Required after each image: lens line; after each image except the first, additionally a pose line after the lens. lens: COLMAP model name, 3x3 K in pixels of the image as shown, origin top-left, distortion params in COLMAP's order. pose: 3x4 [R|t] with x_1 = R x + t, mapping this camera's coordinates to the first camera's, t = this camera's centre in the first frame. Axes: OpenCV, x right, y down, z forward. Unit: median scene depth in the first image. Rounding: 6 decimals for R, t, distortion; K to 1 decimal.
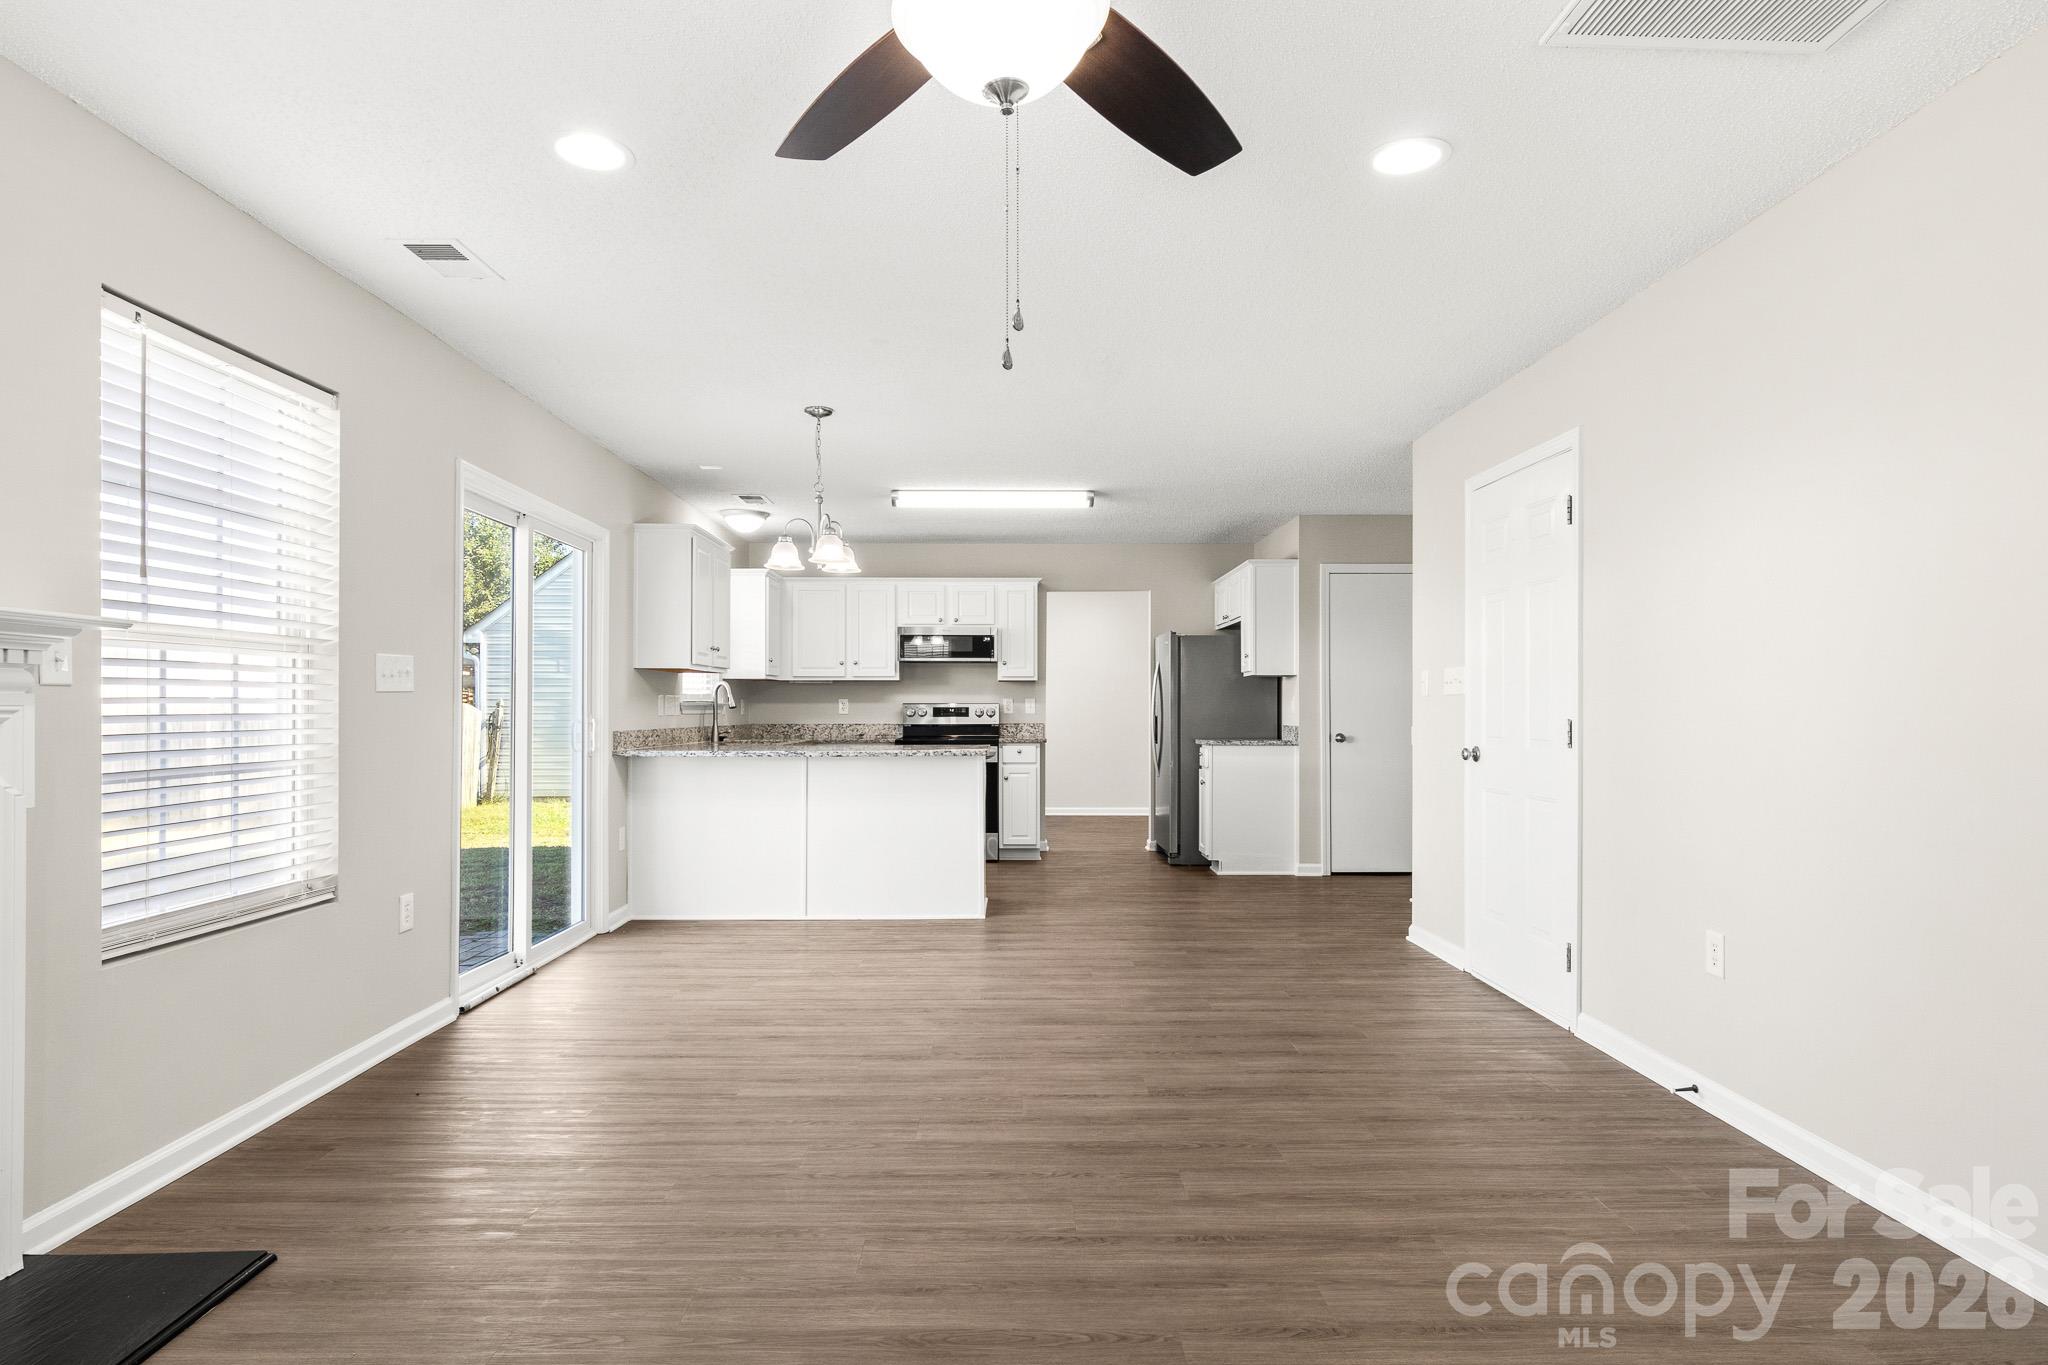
lens RADIAL K [[1143.7, 0, 1025.1], [0, 1143.7, 687.1], [0, 0, 1]] dist [-0.006038, 0.000279]
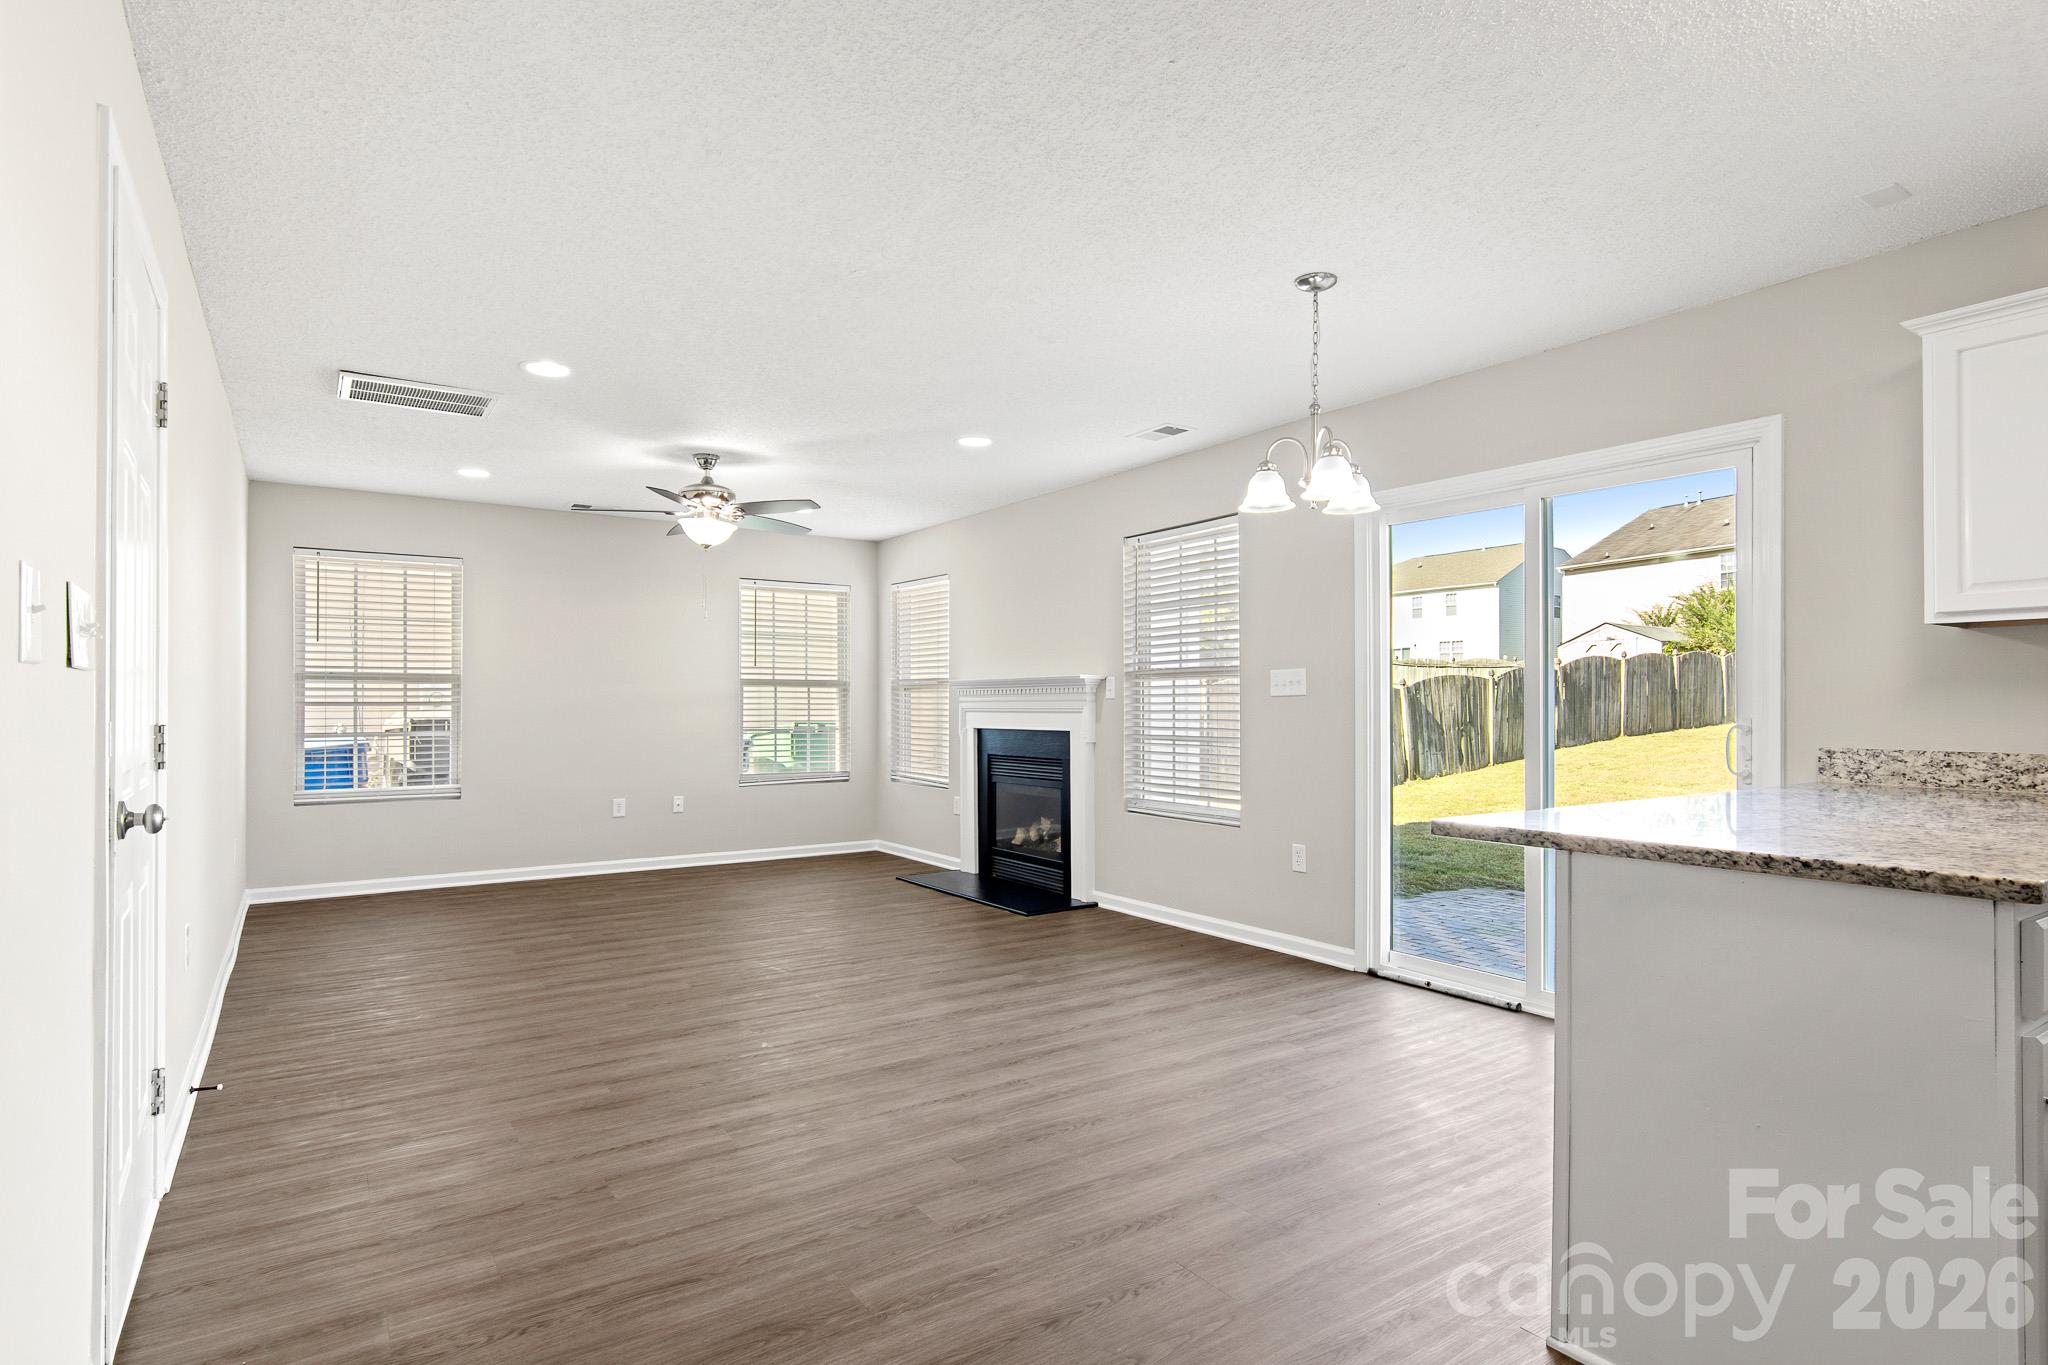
lens RADIAL K [[1061.3, 0, 1025.4], [0, 1061.3, 691.9], [0, 0, 1]] dist [-0.001872, -0.001764]
pose [[-0.840811, -0.007914, -0.541271, 0.436218], [0.009363, 0.999531, -0.029158, 0.035686], [0.541248, -0.029584, -0.840342, 1.987055]]
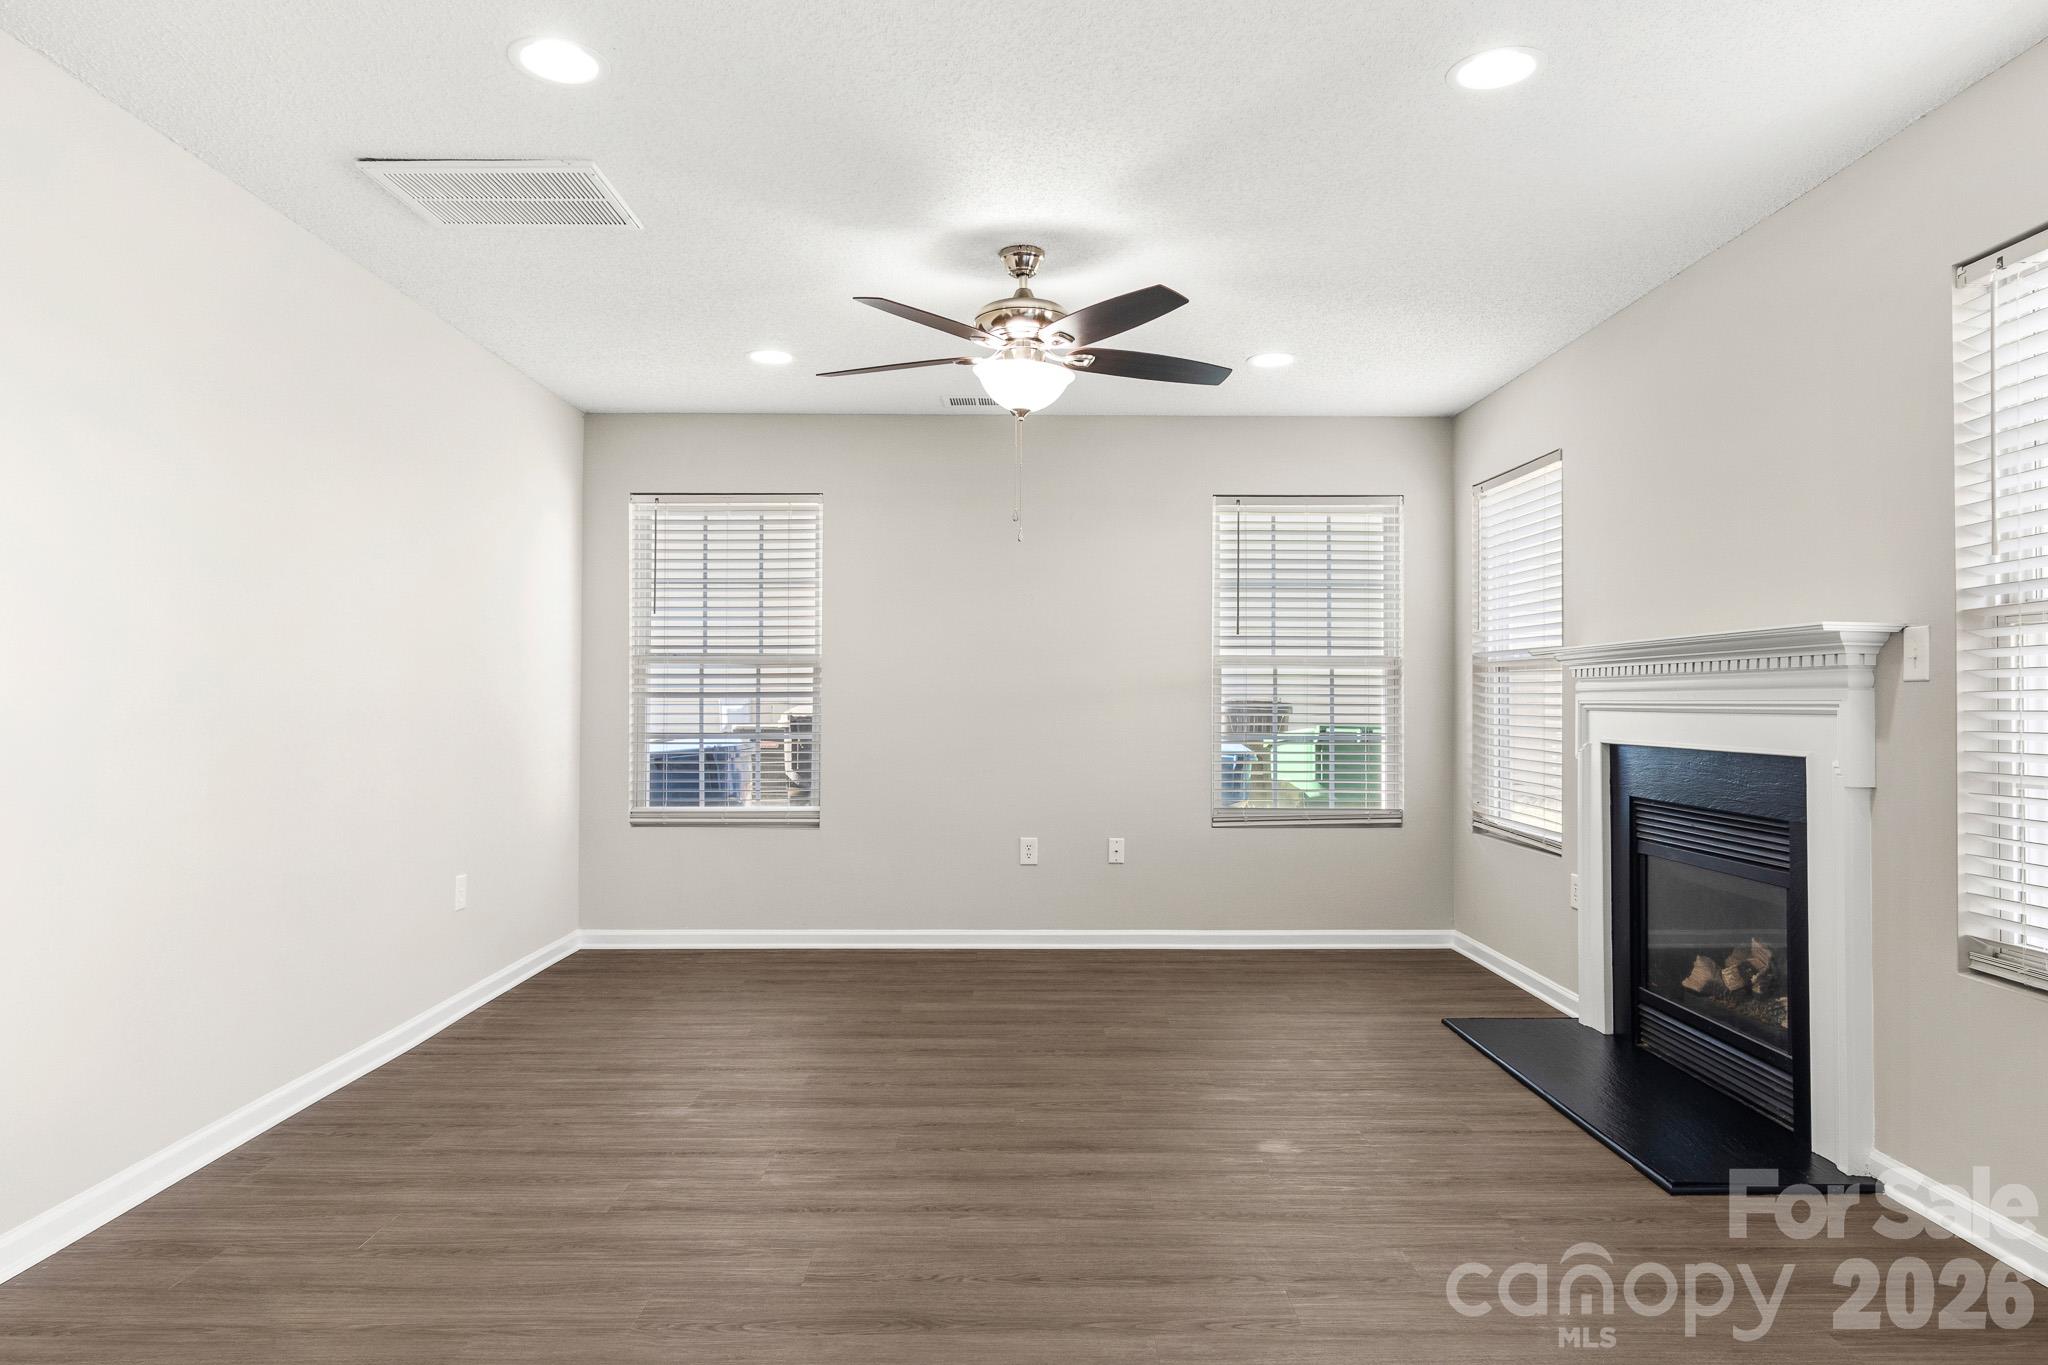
lens RADIAL K [[1270.1, 0, 997.4], [0, 1270.1, 682.6], [0, 0, 1]] dist [-0.012818, 0.000135]
pose [[-0.999862, -0.002880, 0.016362, 0.002048], [-0.003408, 0.999472, -0.032304, 0.028243], [-0.016260, -0.032355, -0.999344, 1.478908]]
